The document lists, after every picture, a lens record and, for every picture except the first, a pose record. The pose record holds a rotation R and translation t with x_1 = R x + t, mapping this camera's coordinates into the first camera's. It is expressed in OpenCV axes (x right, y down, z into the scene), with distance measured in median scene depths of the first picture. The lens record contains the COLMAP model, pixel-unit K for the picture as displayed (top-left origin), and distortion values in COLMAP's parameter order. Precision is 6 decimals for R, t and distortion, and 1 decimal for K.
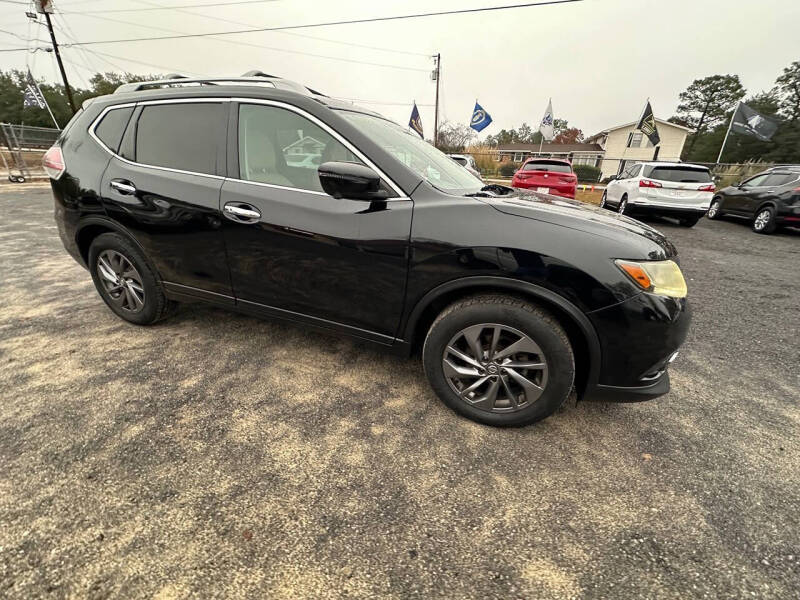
lens RADIAL K [[317.5, 0, 400.7], [0, 317.5, 300.8], [0, 0, 1]] dist [-0.002419, 0.000381]
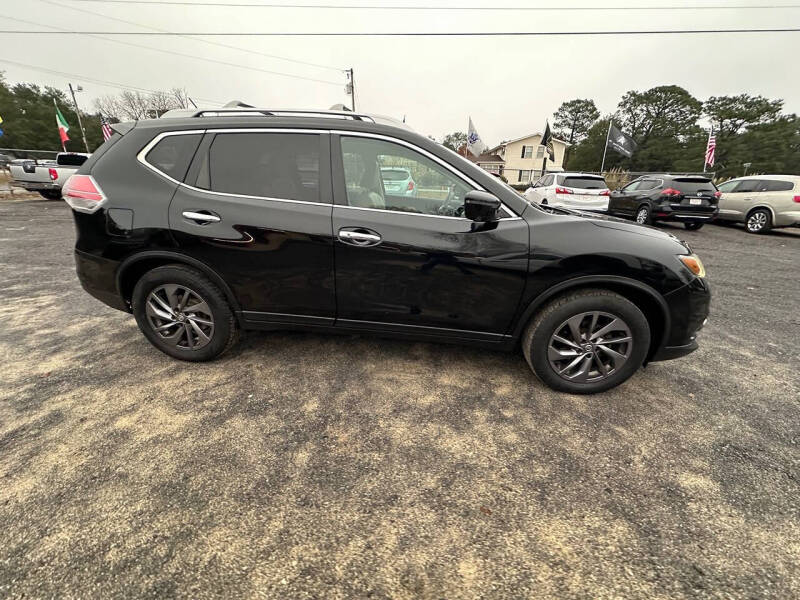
lens RADIAL K [[317.5, 0, 400.7], [0, 317.5, 300.8], [0, 0, 1]] dist [-0.002419, 0.000381]
pose [[0.967843, -0.104329, 0.228901, -0.613108], [0.110375, 0.993795, -0.013733, -0.032403], [-0.226048, 0.038557, 0.973353, -0.063817]]
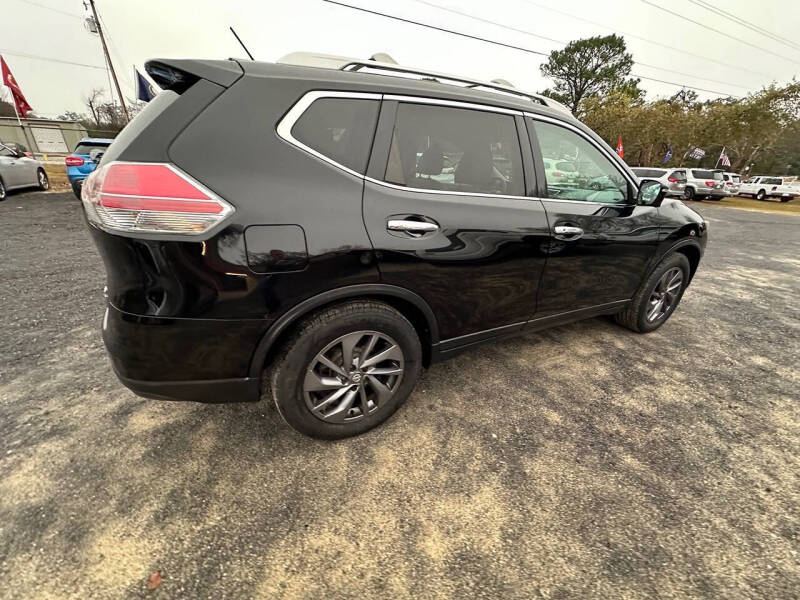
lens RADIAL K [[317.5, 0, 400.7], [0, 317.5, 300.8], [0, 0, 1]] dist [-0.002419, 0.000381]
pose [[0.677304, -0.310979, 0.666747, -1.571089], [0.282729, 0.946700, 0.154347, -0.363543], [-0.679208, 0.083969, 0.729126, 0.619276]]
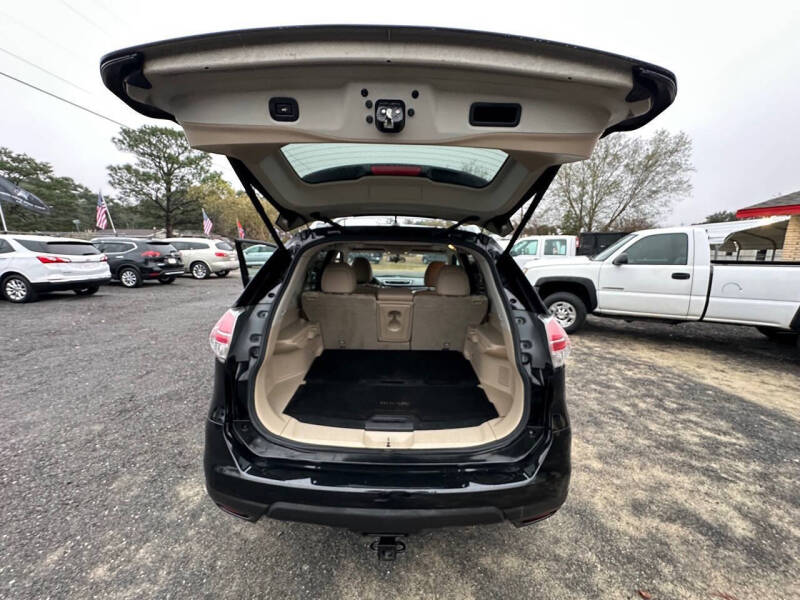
lens RADIAL K [[321.8, 0, 400.8], [0, 321.8, 300.8], [0, 0, 1]] dist [-0.006406, 0.000227]
pose [[-0.347054, -0.202757, 0.915665, -2.033297], [0.334195, 0.885521, 0.322748, -1.047807], [-0.876281, 0.418021, -0.239563, 1.814363]]
